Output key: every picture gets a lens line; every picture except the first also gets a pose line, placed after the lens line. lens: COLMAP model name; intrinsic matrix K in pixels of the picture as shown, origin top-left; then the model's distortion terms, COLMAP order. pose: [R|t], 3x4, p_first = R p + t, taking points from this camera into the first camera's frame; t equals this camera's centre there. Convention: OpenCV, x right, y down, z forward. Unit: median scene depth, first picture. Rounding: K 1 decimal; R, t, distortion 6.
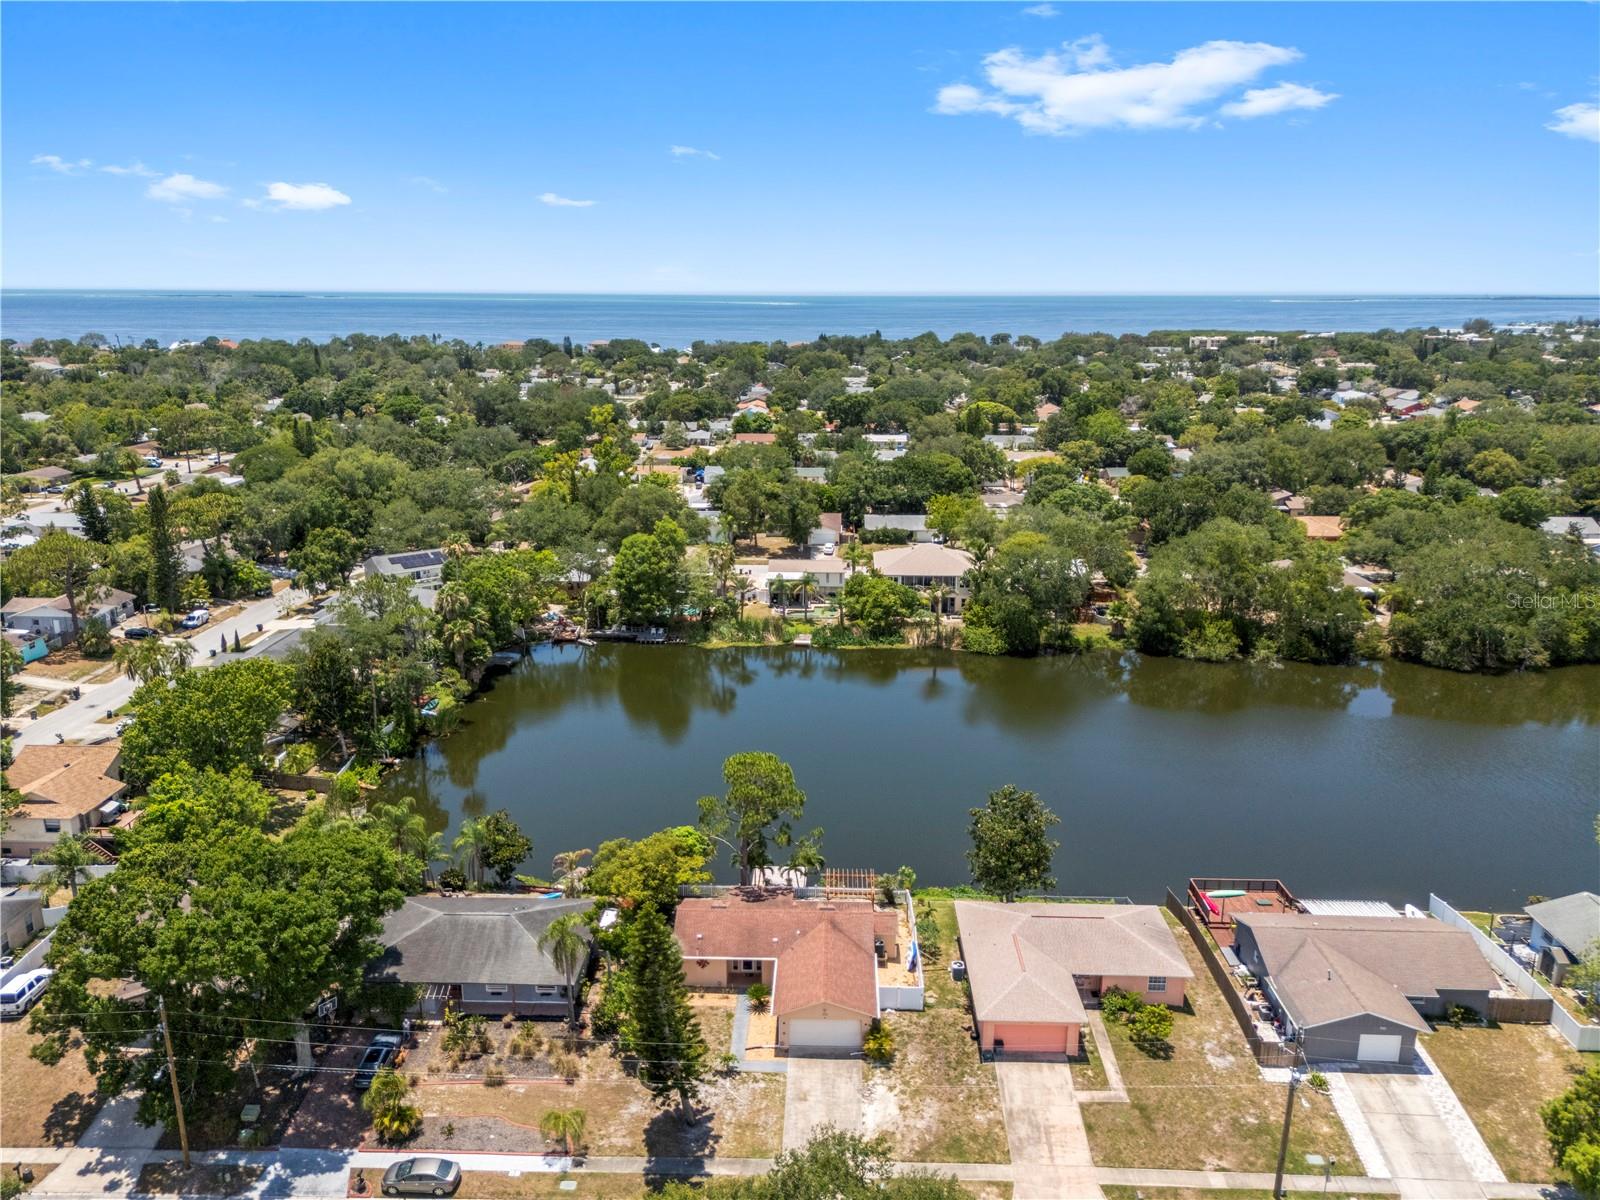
lens RADIAL K [[1169.8, 0, 802.5], [0, 1169.8, 606.9], [0, 0, 1]] dist [0.084396, -0.078063]
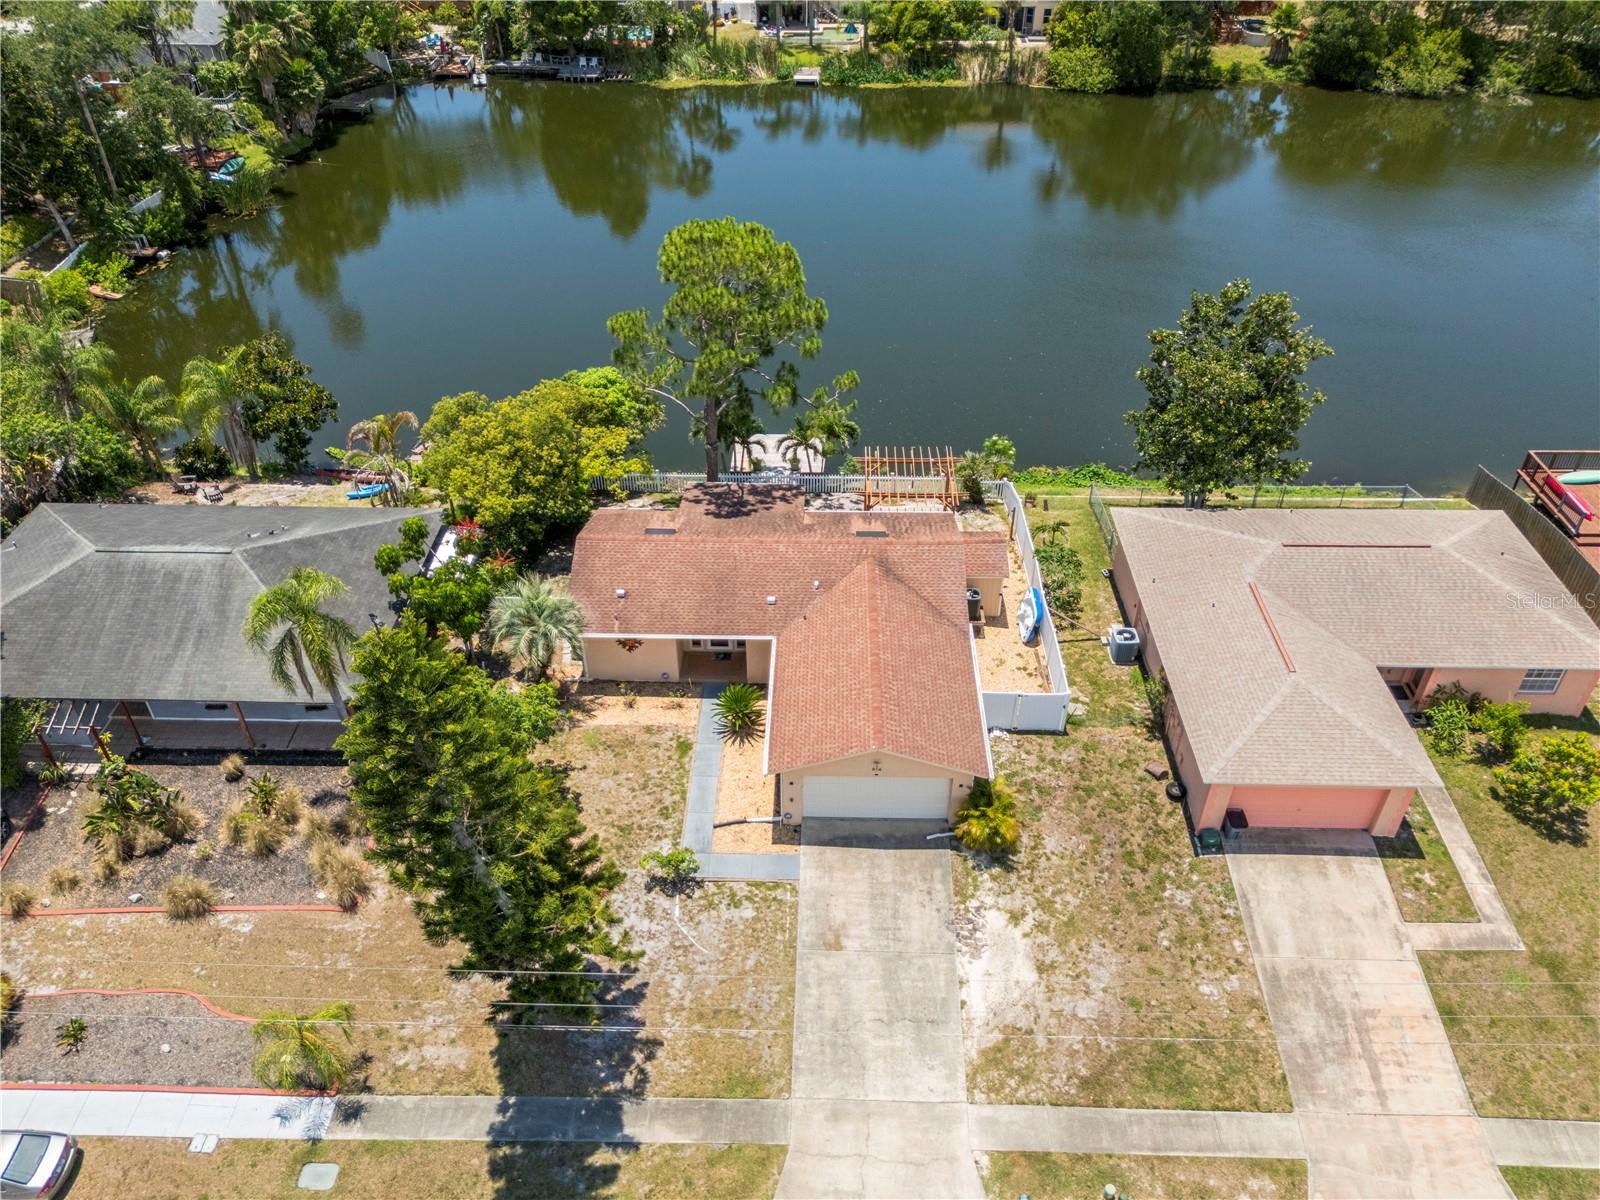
lens RADIAL K [[1179.0, 0, 801.7], [0, 1179.0, 599.4], [0, 0, 1]] dist [0.074825, -0.068469]
pose [[0.999975, -0.006999, -0.000505, -0.008756], [0.006654, 0.922980, 0.384791, 0.080600], [-0.002227, -0.384785, 0.923004, 0.483507]]
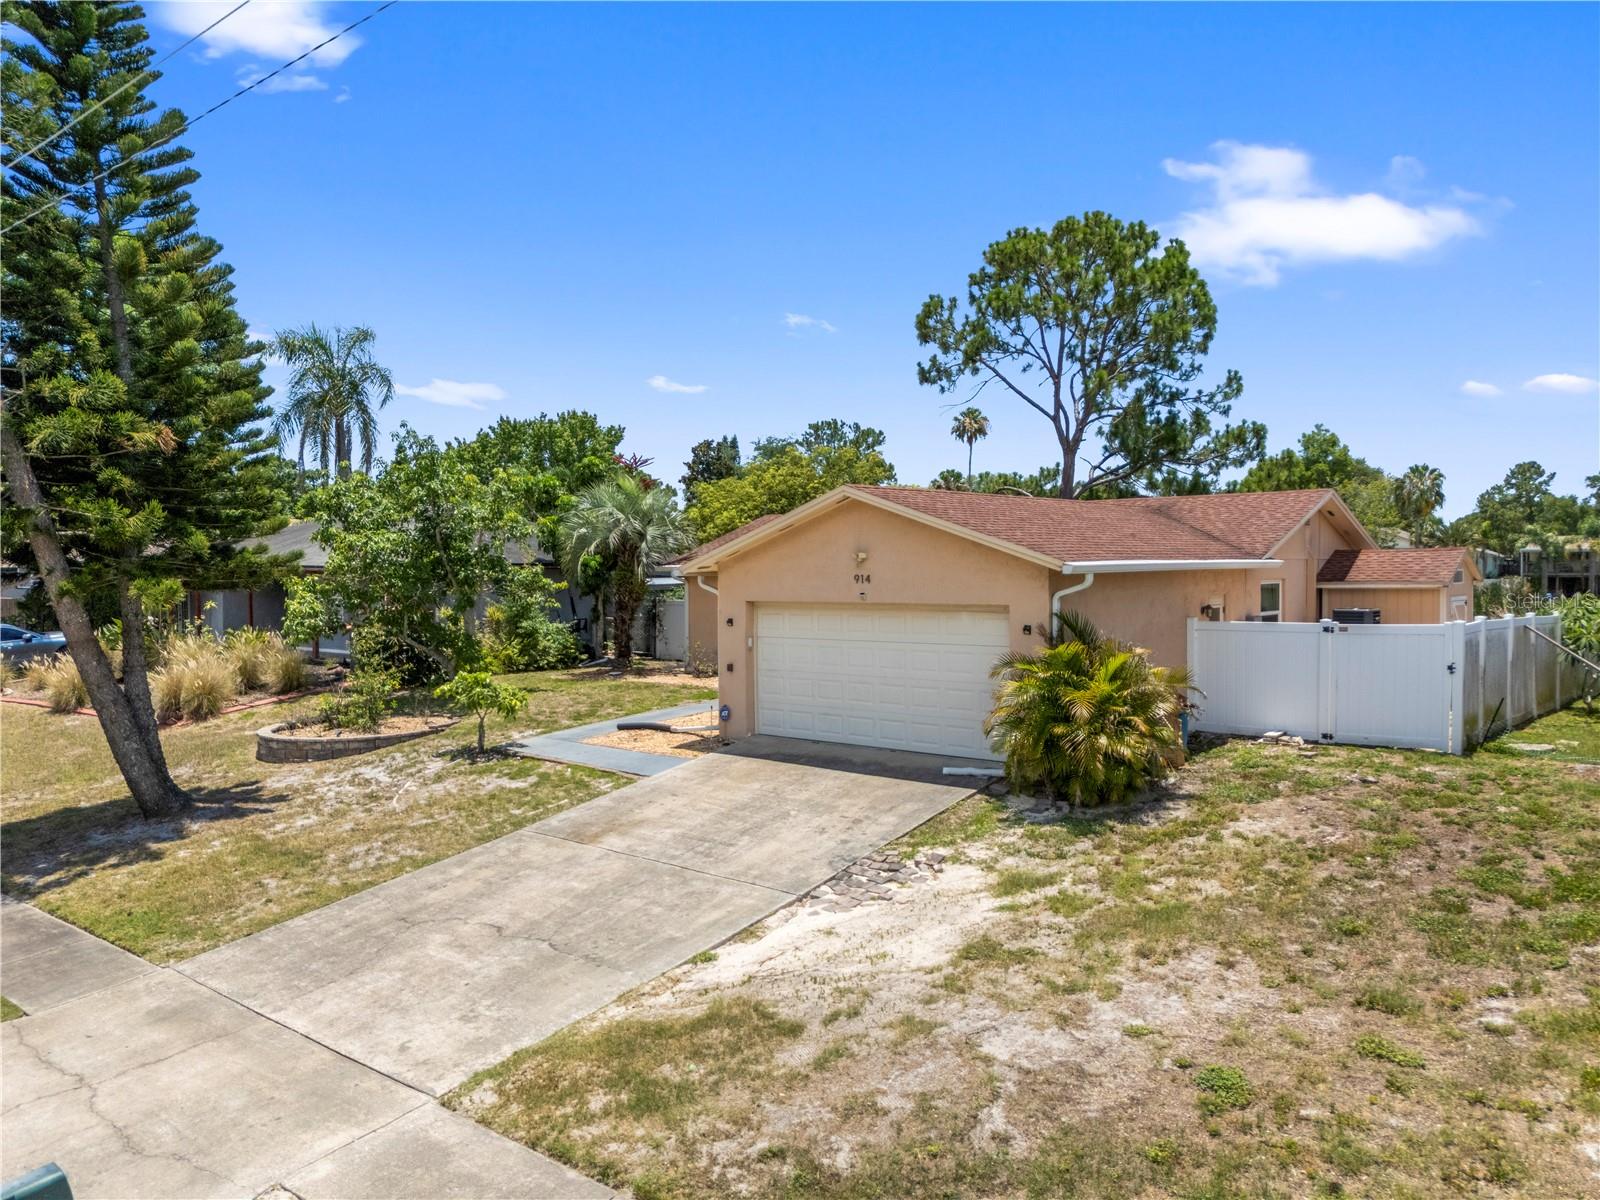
lens RADIAL K [[1169.8, 0, 802.5], [0, 1169.8, 606.9], [0, 0, 1]] dist [0.084396, -0.078063]
pose [[0.785341, 0.012959, -0.618928, 0.120939], [-0.148888, 0.974389, -0.168519, 0.320851], [0.600893, 0.224495, 0.767157, 0.680320]]
